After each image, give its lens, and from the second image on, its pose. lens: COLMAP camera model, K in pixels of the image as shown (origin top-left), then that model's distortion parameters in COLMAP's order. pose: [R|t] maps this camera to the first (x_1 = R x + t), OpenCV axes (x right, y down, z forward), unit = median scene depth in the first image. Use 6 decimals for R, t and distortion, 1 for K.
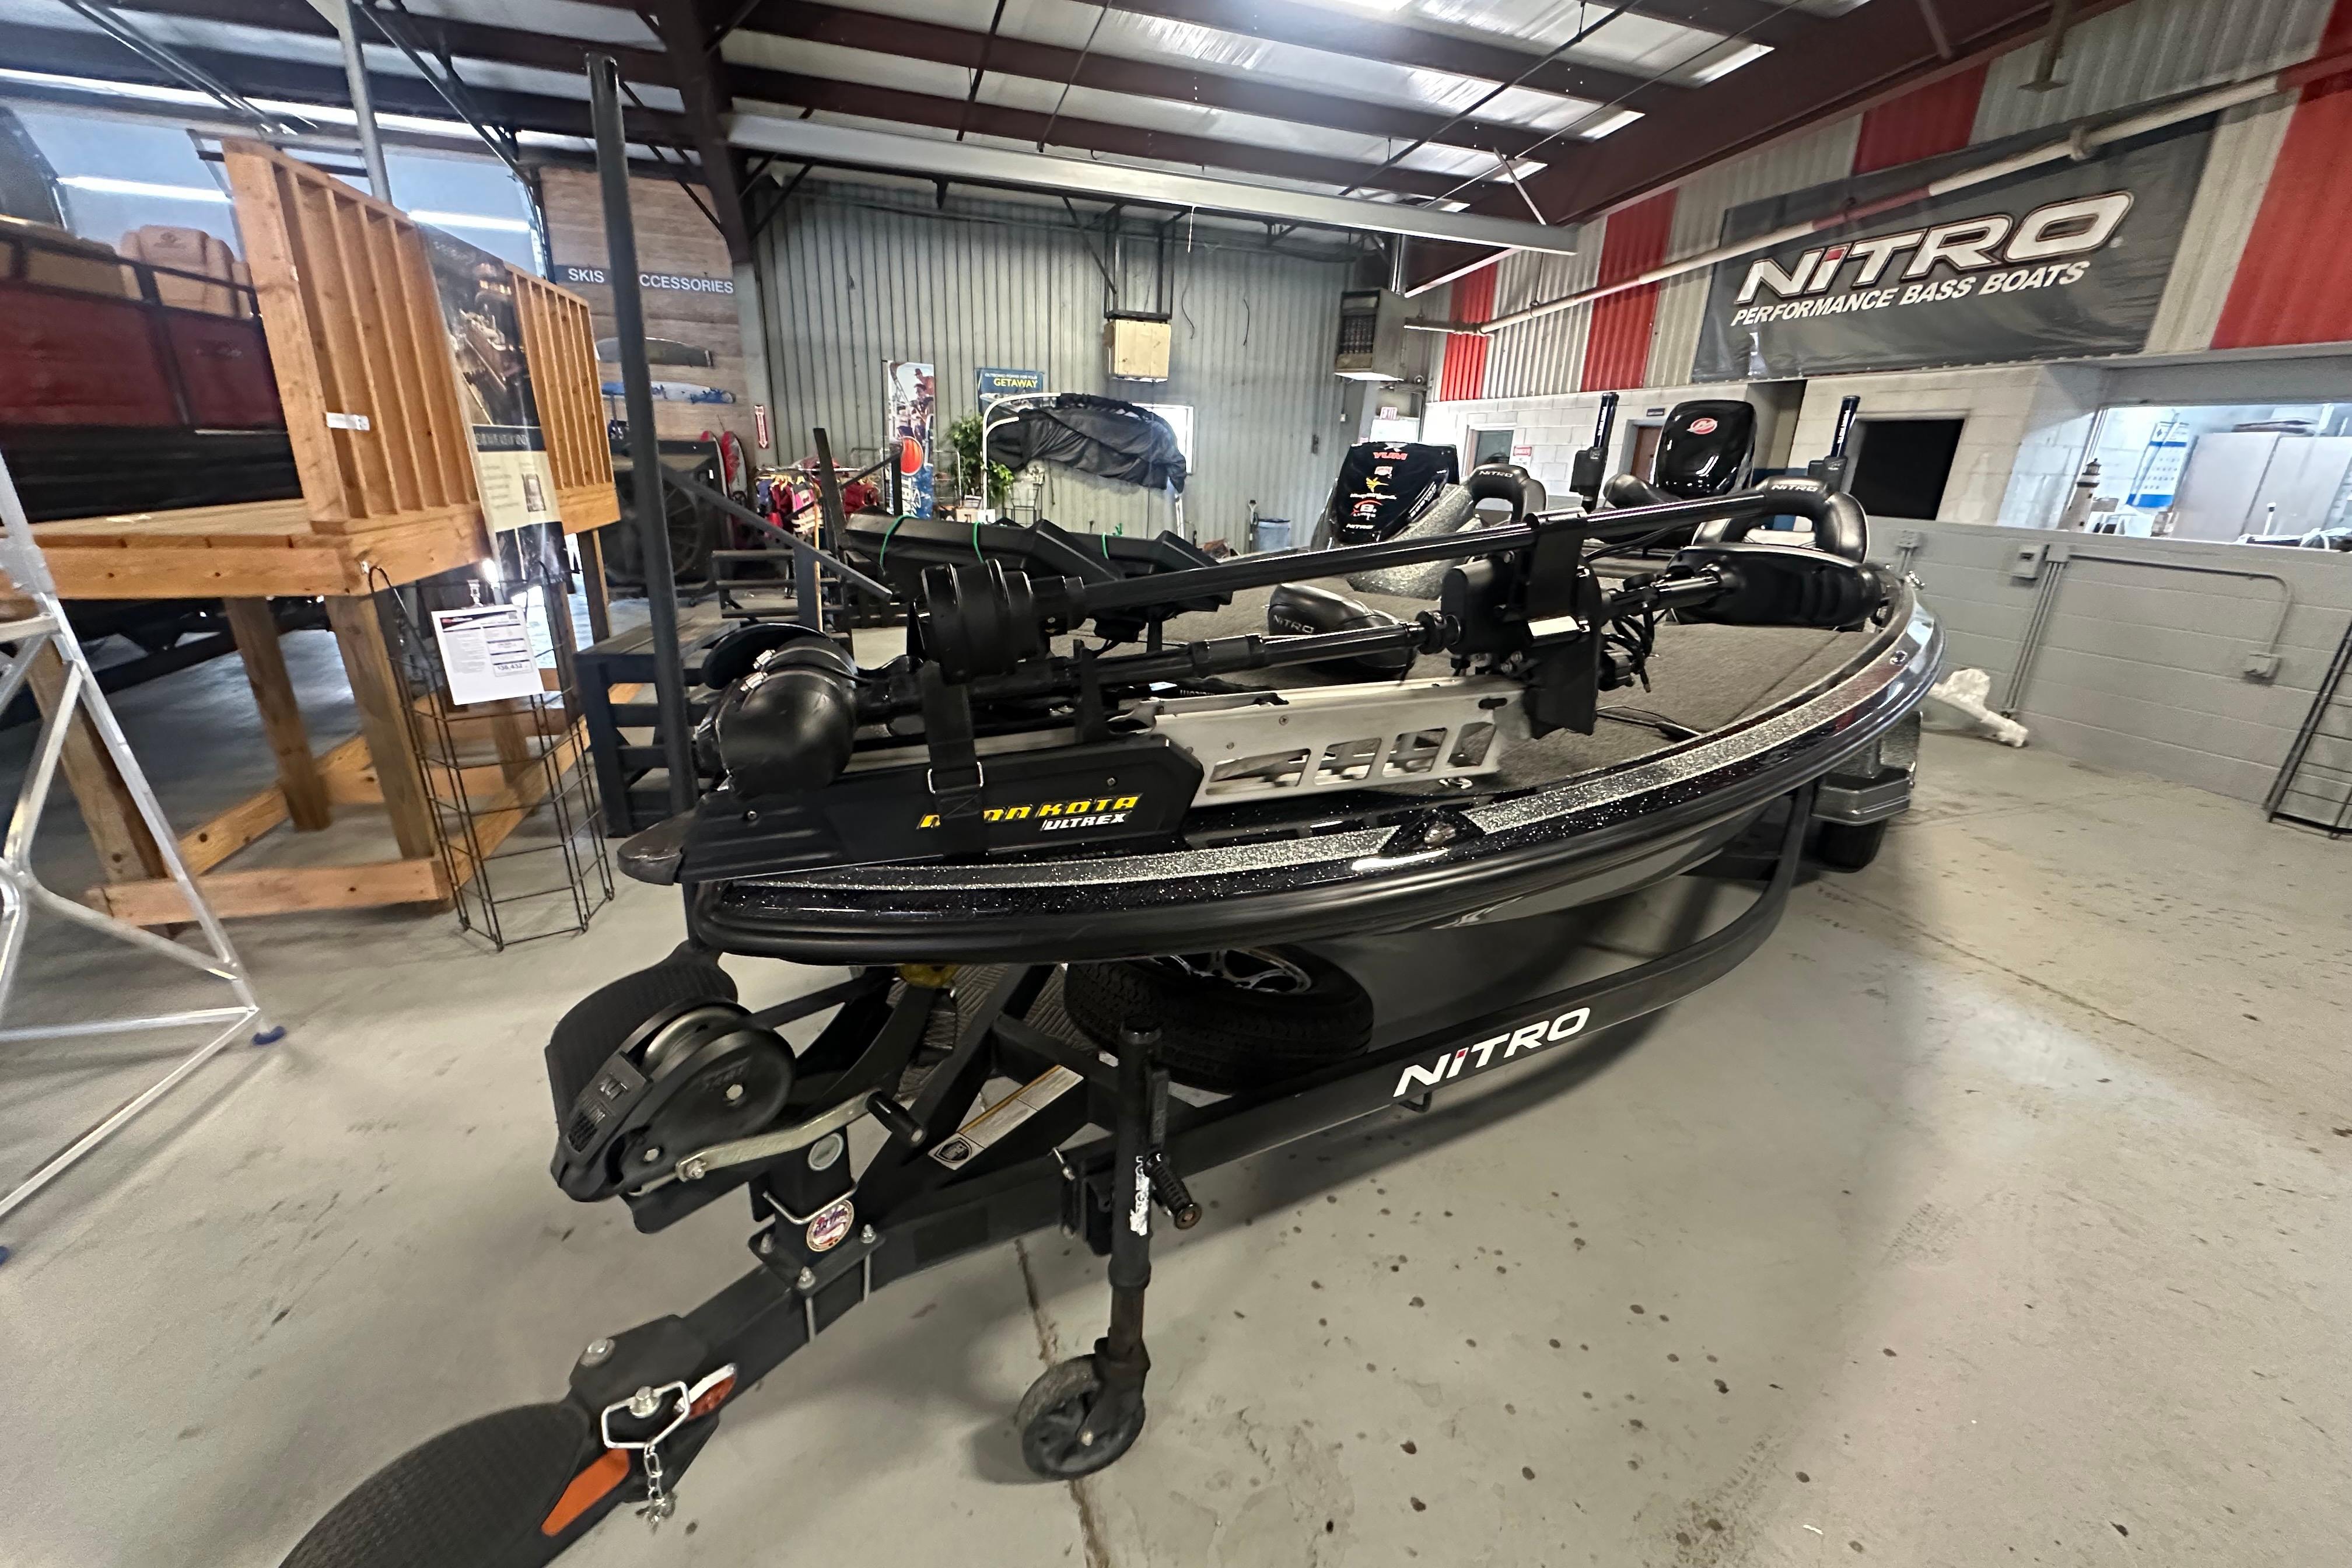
lens RADIAL K [[940.6, 0, 1176.0], [0, 940.6, 784.0], [0, 0, 1]] dist [-0.004331, 0.000875]
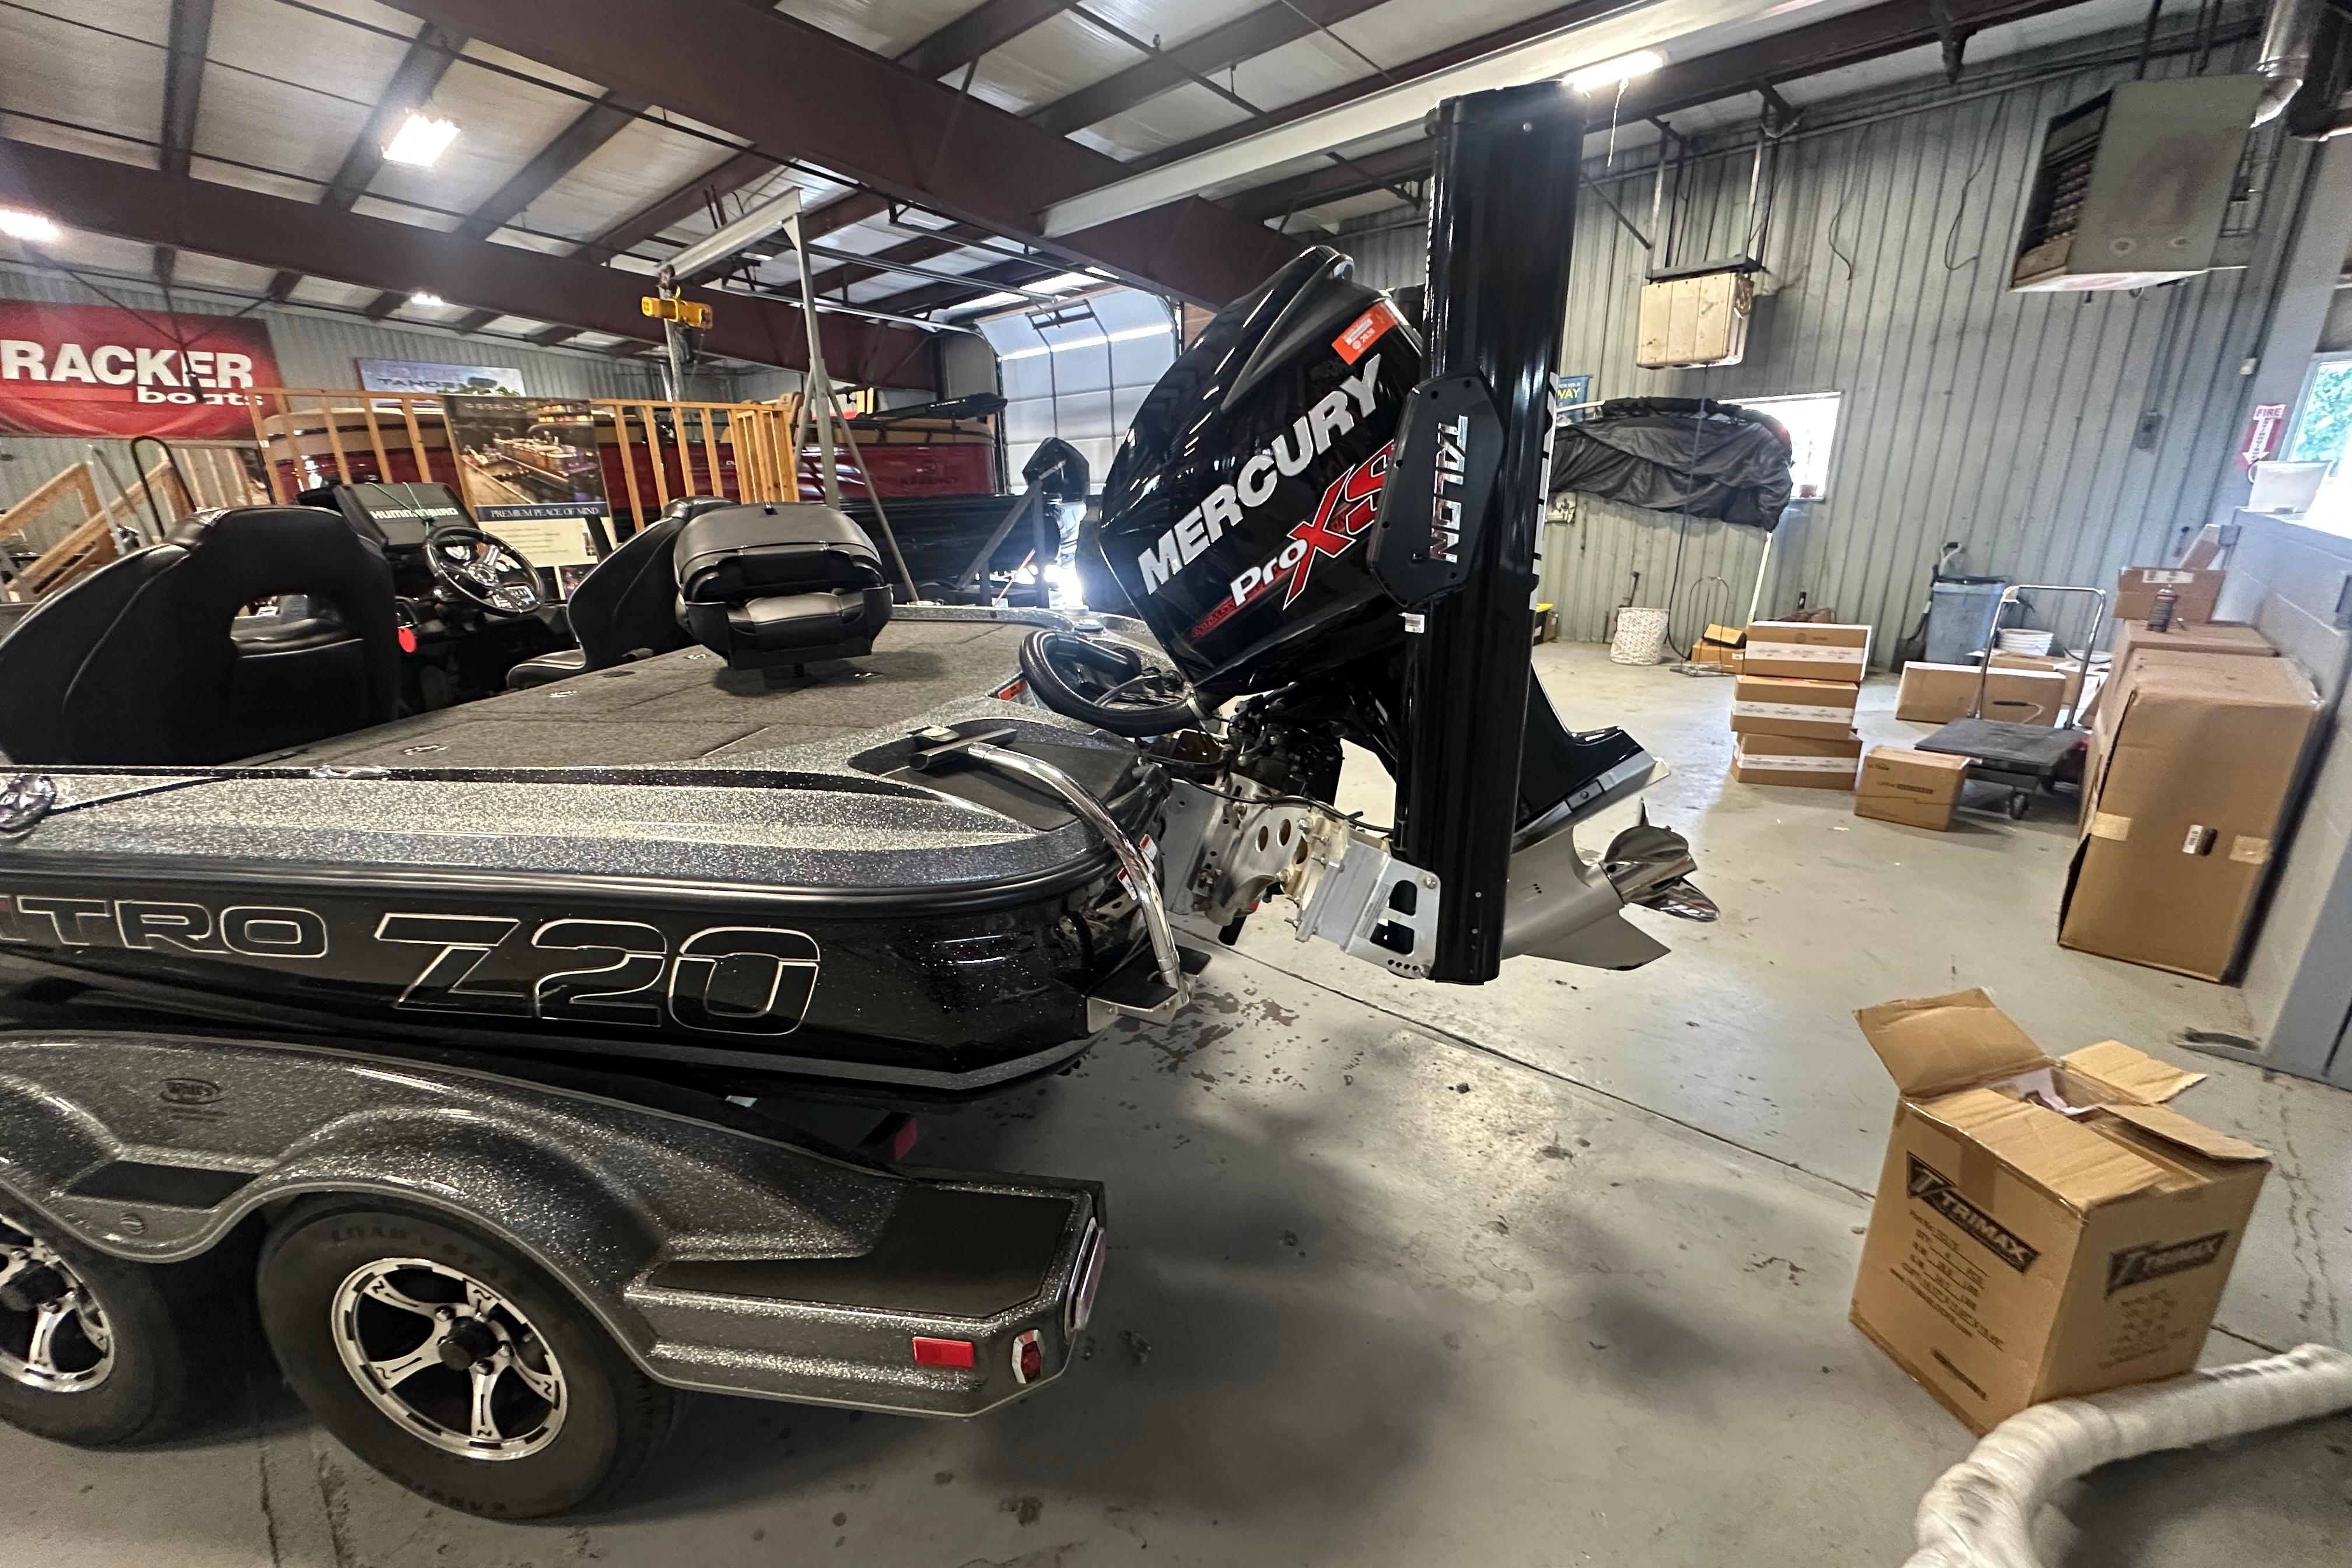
lens RADIAL K [[940.6, 0, 1176.0], [0, 940.6, 784.0], [0, 0, 1]] dist [-0.004331, 0.000875]
pose [[0.458953, 0.219144, -0.861010, 0.611905], [-0.251566, 0.961497, 0.110625, -0.178599], [0.852101, 0.165829, 0.496411, 0.574352]]
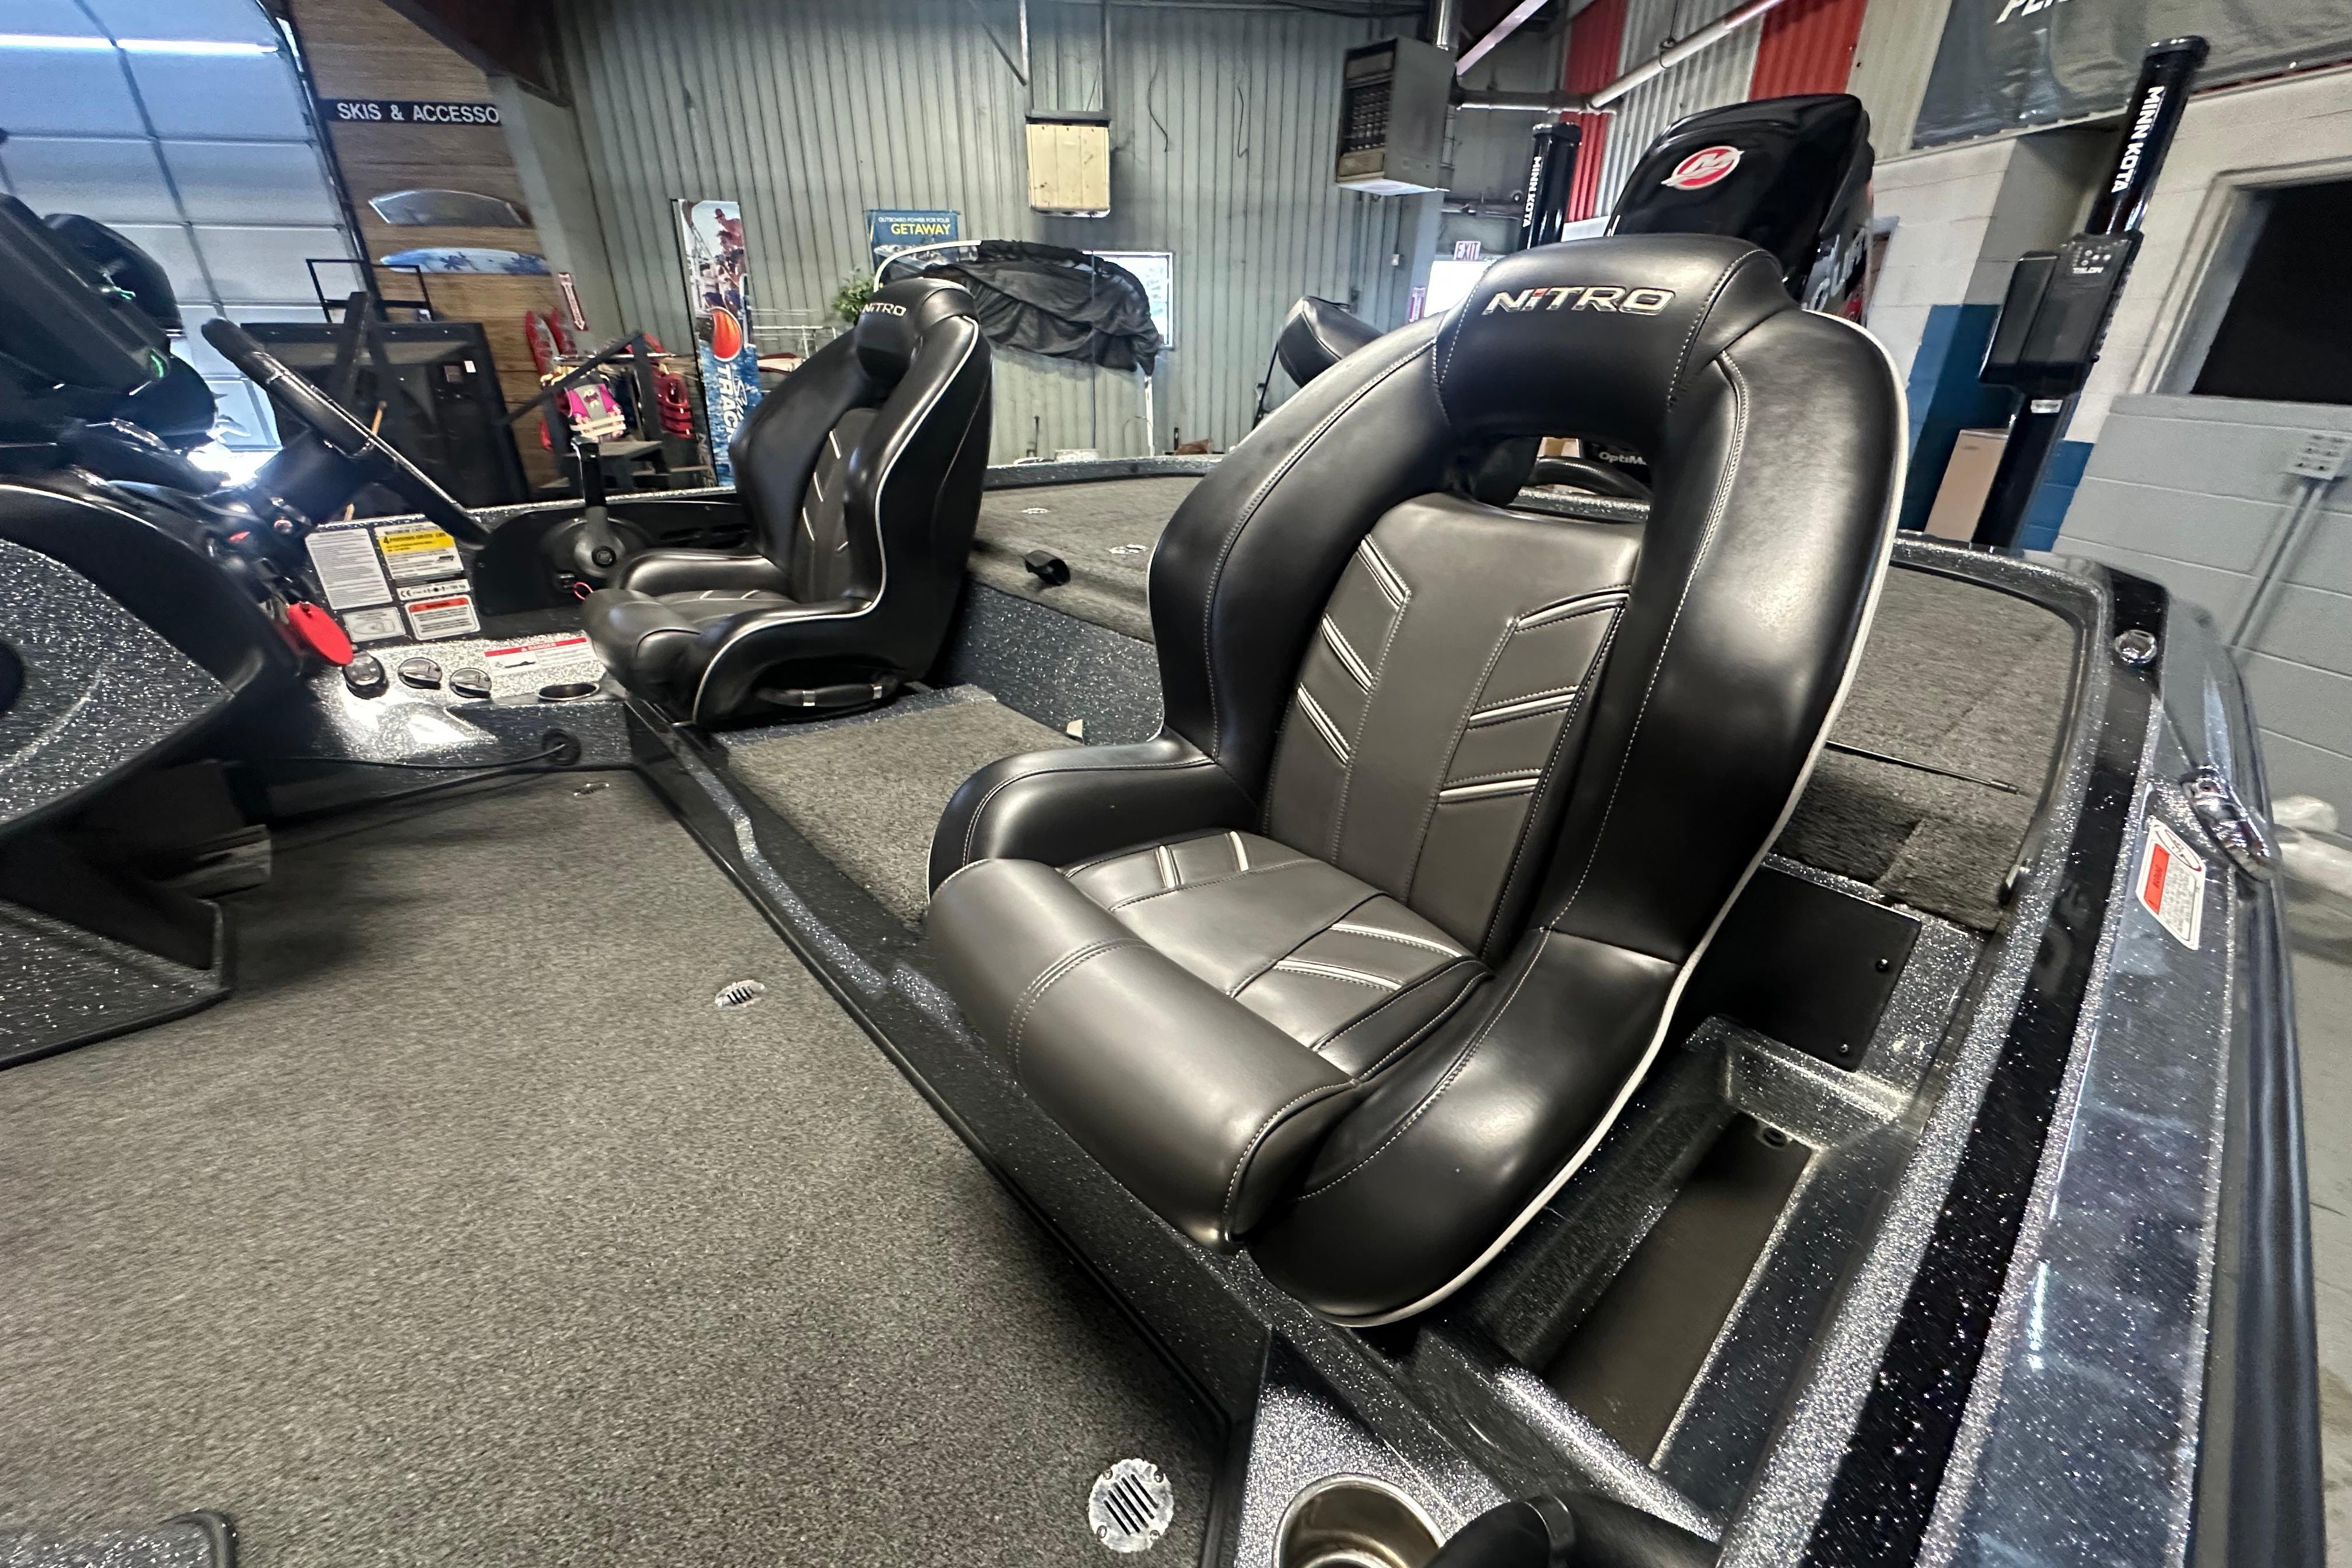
lens RADIAL K [[940.6, 0, 1176.0], [0, 940.6, 784.0], [0, 0, 1]] dist [-0.004331, 0.000875]
pose [[0.976112, 0.065991, -0.207004, 0.305723], [-0.043088, 0.992631, 0.113261, -0.113889], [0.212953, -0.101636, 0.971762, 0.382109]]
